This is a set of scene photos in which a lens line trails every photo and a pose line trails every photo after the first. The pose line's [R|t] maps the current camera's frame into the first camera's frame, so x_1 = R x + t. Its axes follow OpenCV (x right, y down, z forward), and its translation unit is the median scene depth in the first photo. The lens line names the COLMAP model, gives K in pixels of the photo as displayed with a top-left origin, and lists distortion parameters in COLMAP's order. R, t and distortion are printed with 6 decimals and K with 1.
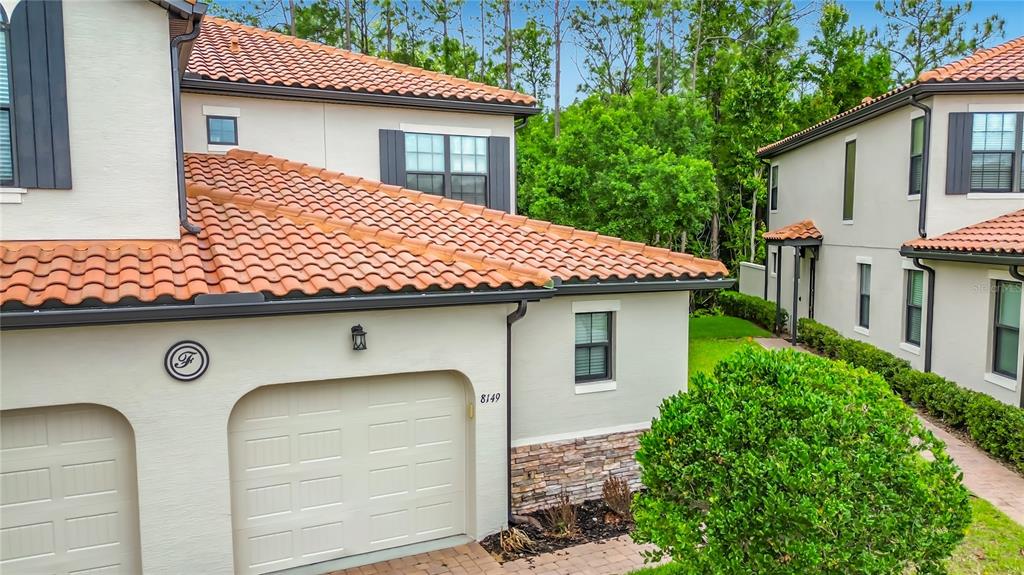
lens RADIAL K [[746.0, 0, 510.4], [0, 746.0, 291.4], [0, 0, 1]] dist [0.058183, -0.078728]
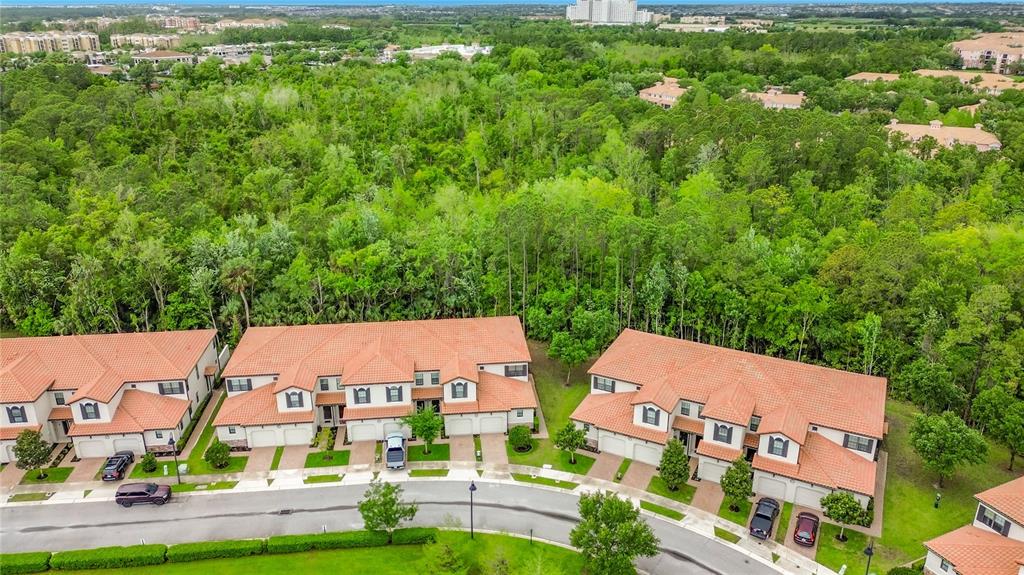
lens RADIAL K [[743.3, 0, 512.0], [0, 743.3, 287.5], [0, 0, 1]] dist [0.065315, -0.080687]
pose [[0.934552, 0.131170, -0.330767, 2.111397], [-0.035709, 0.959455, 0.279592, -2.930285], [0.354030, -0.249482, 0.901344, -5.057099]]
